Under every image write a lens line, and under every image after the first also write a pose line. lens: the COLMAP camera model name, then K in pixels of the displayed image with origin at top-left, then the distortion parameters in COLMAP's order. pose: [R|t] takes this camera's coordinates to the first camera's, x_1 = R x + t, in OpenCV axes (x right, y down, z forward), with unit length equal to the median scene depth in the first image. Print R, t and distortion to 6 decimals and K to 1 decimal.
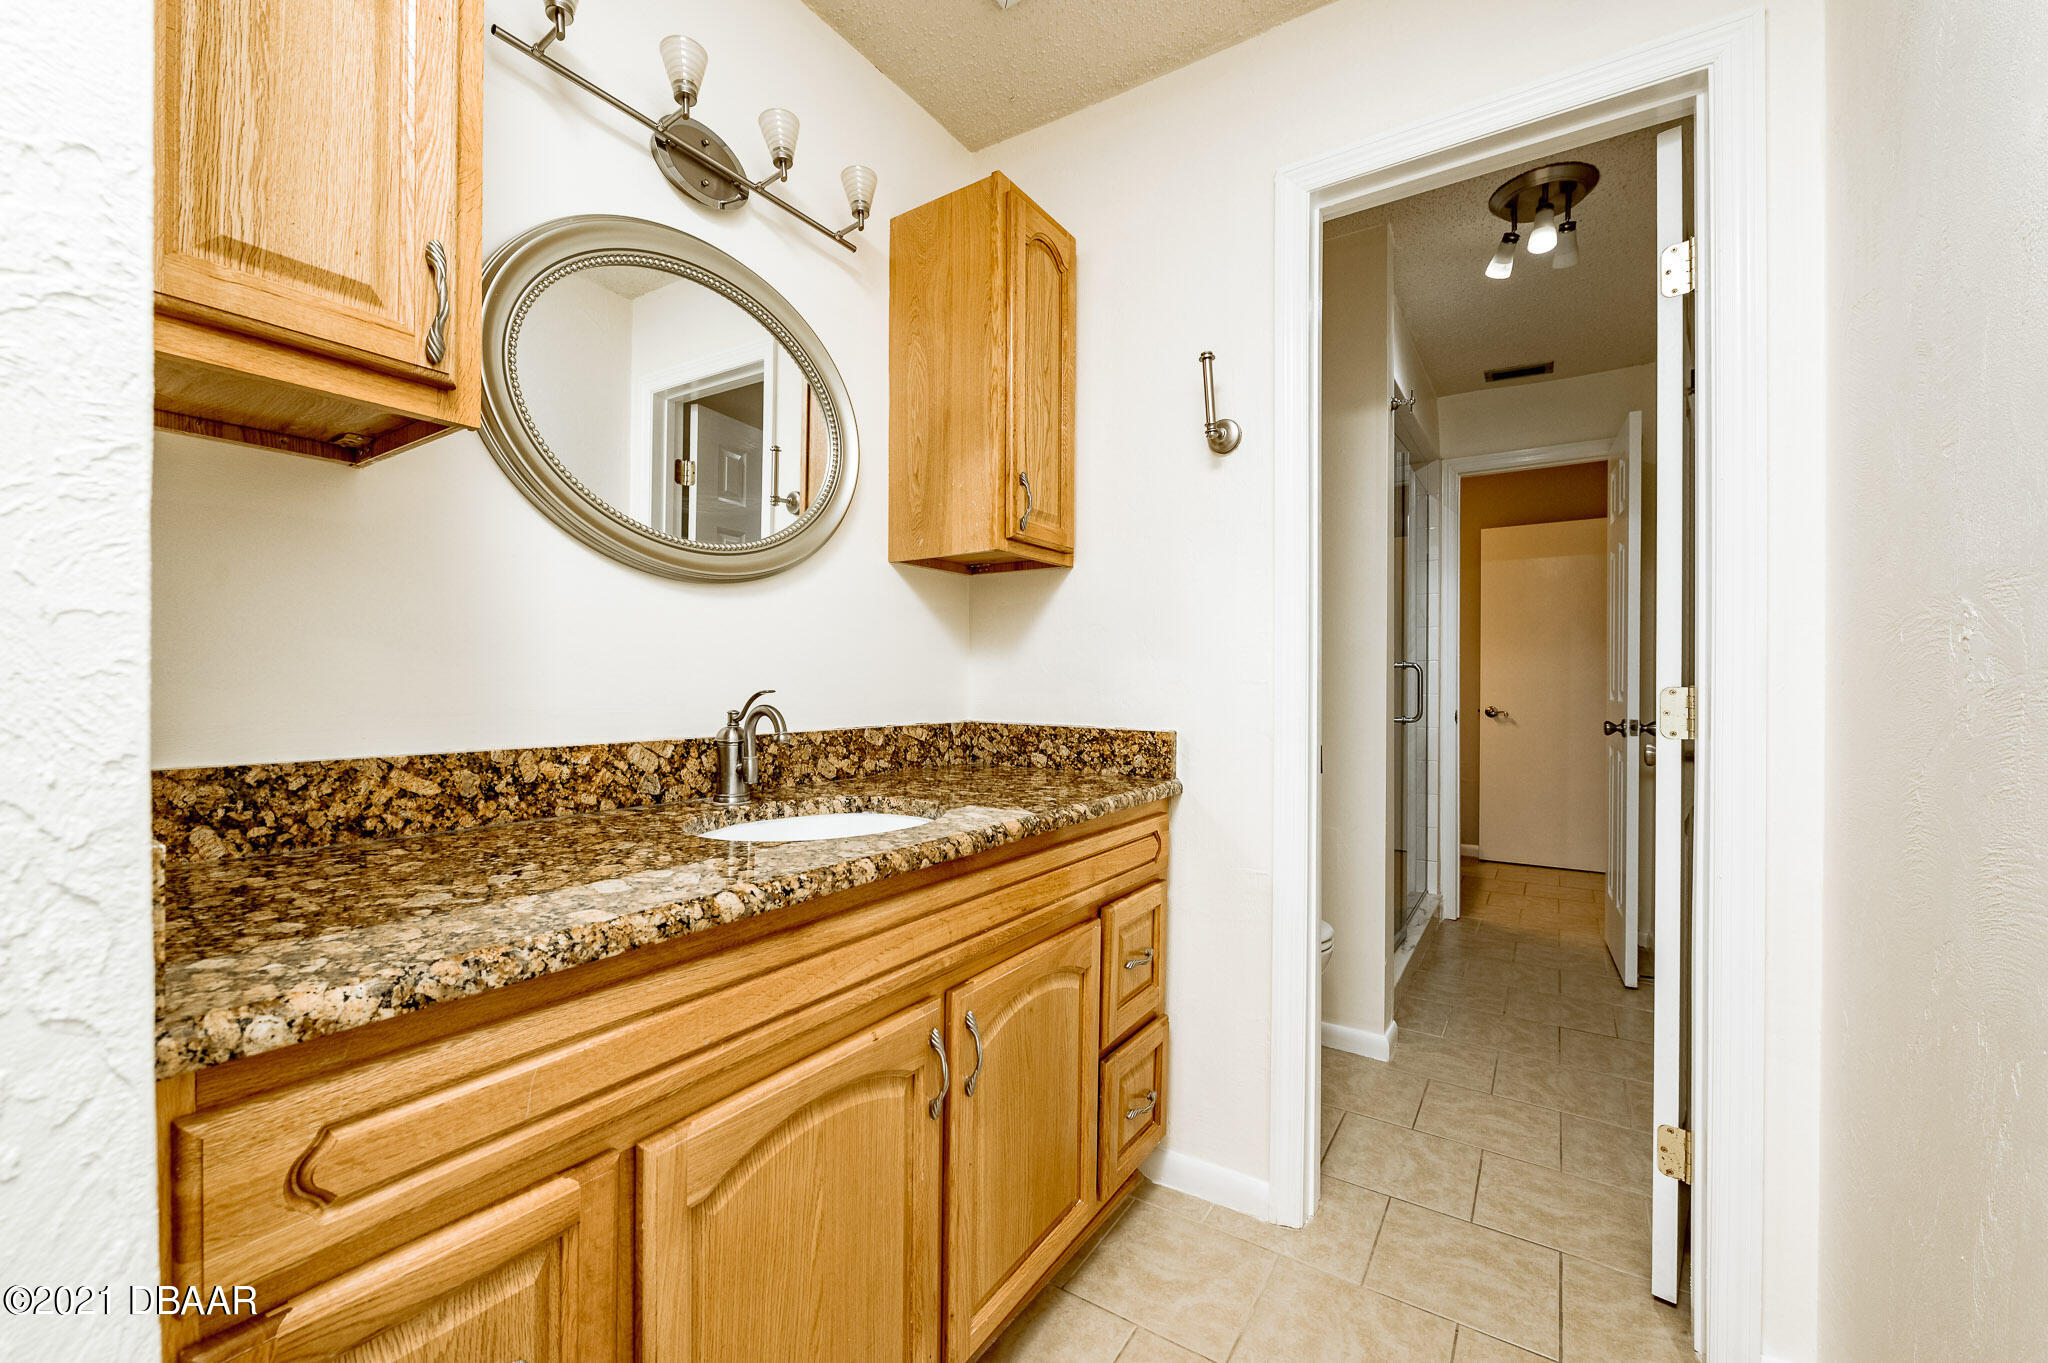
lens RADIAL K [[828.6, 0, 1016.9], [0, 828.6, 683.4], [0, 0, 1]] dist [0.009277, 0.001136]
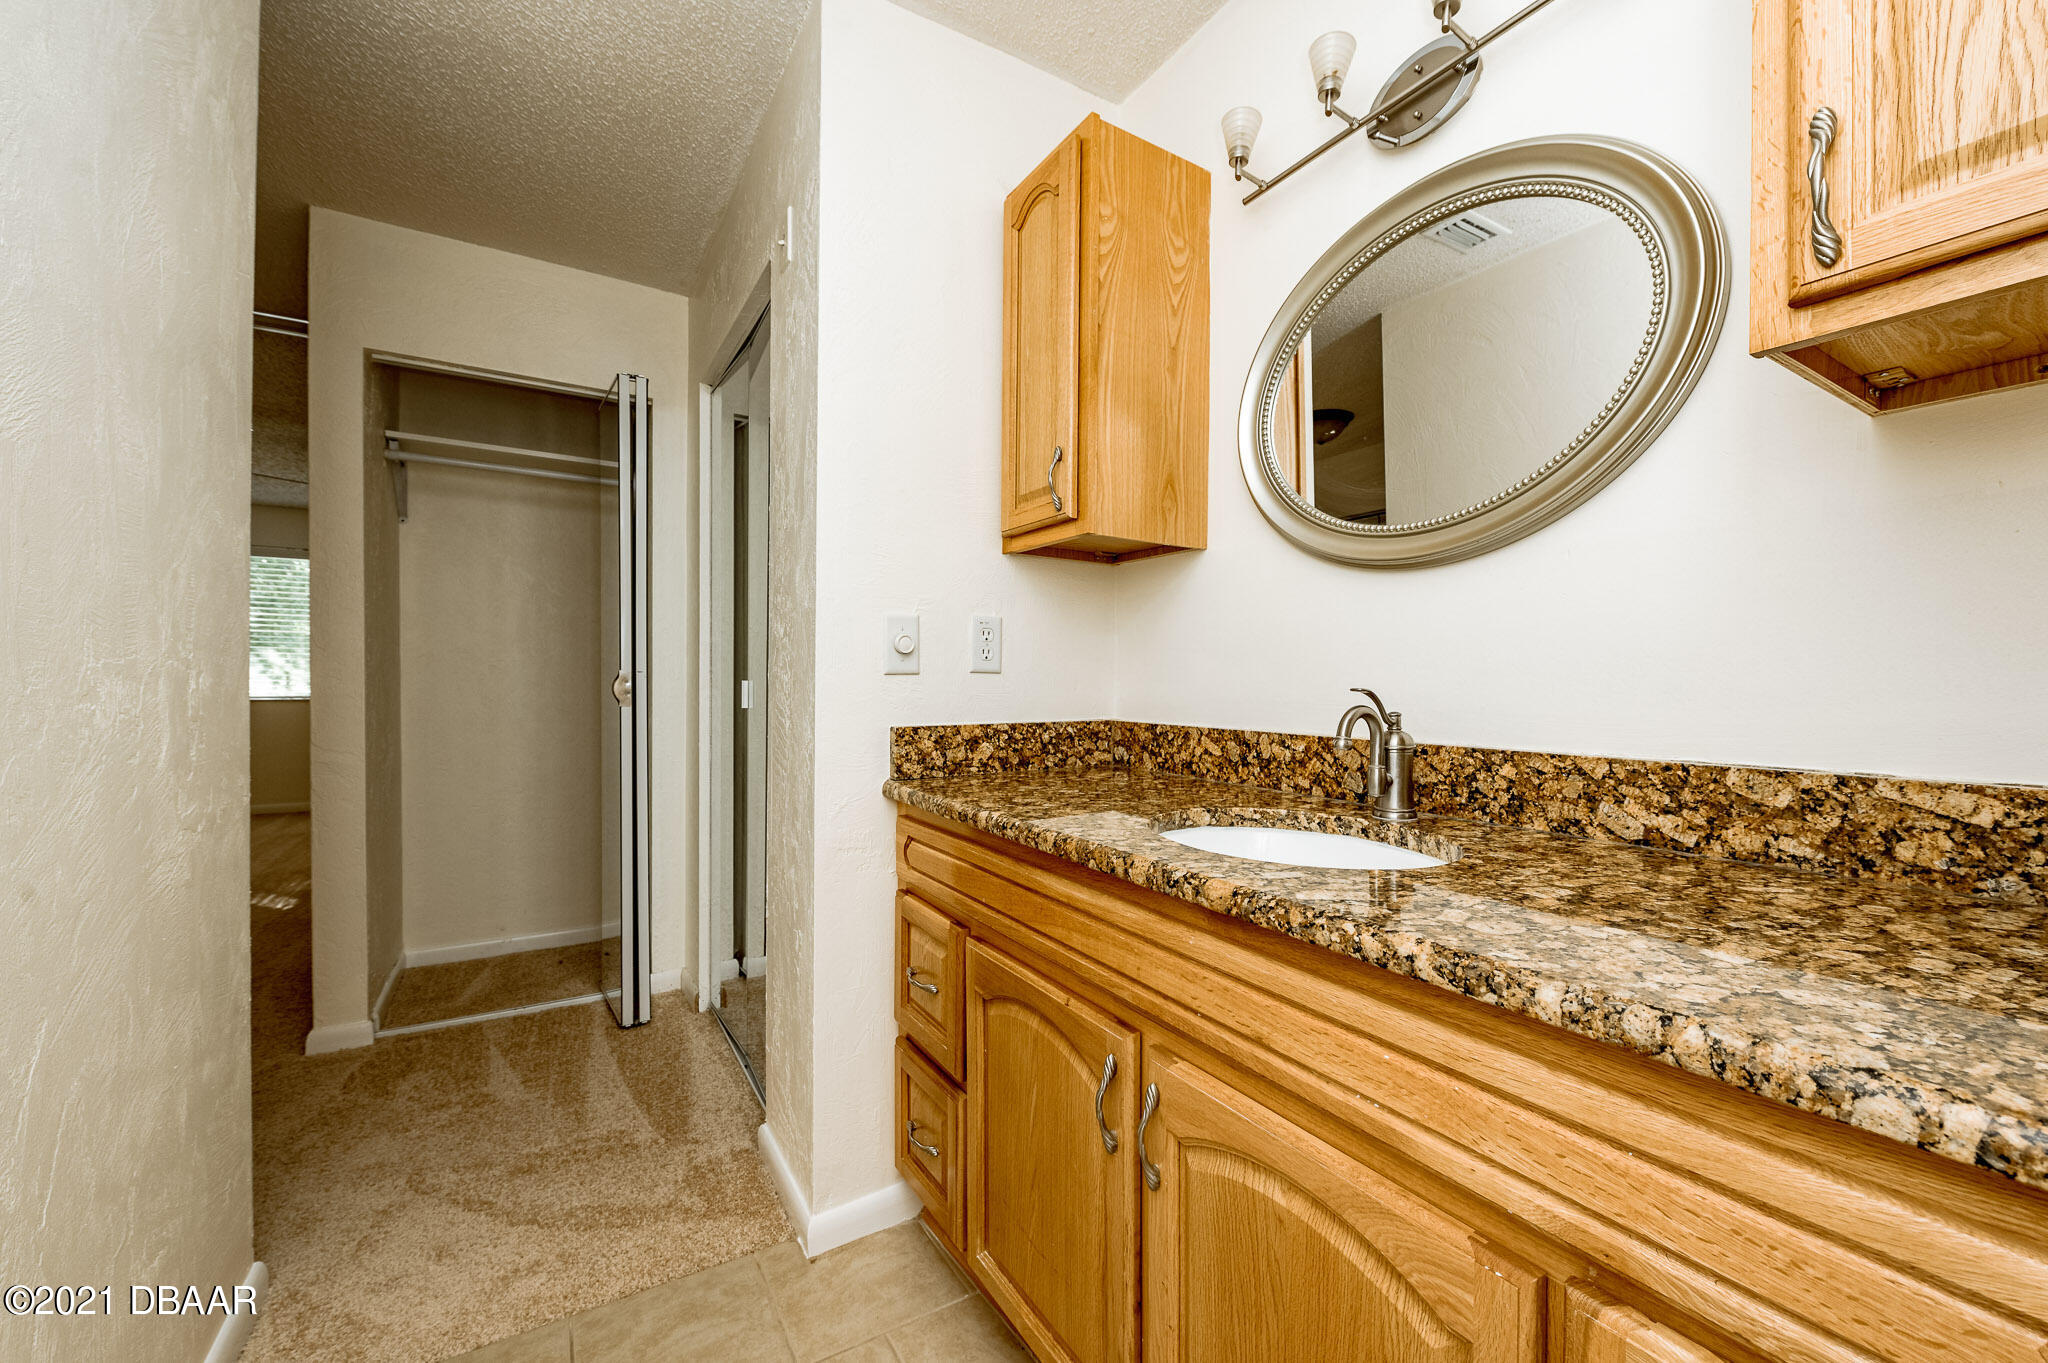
lens RADIAL K [[828.6, 0, 1028.3], [0, 828.6, 677.8], [0, 0, 1]] dist [0.009277, 0.001136]
pose [[-0.438362, -0.008138, -0.898762, 0.686834], [-0.005235, 0.999965, -0.006501, 0.004685], [0.898783, 0.001855, -0.438389, 1.171639]]
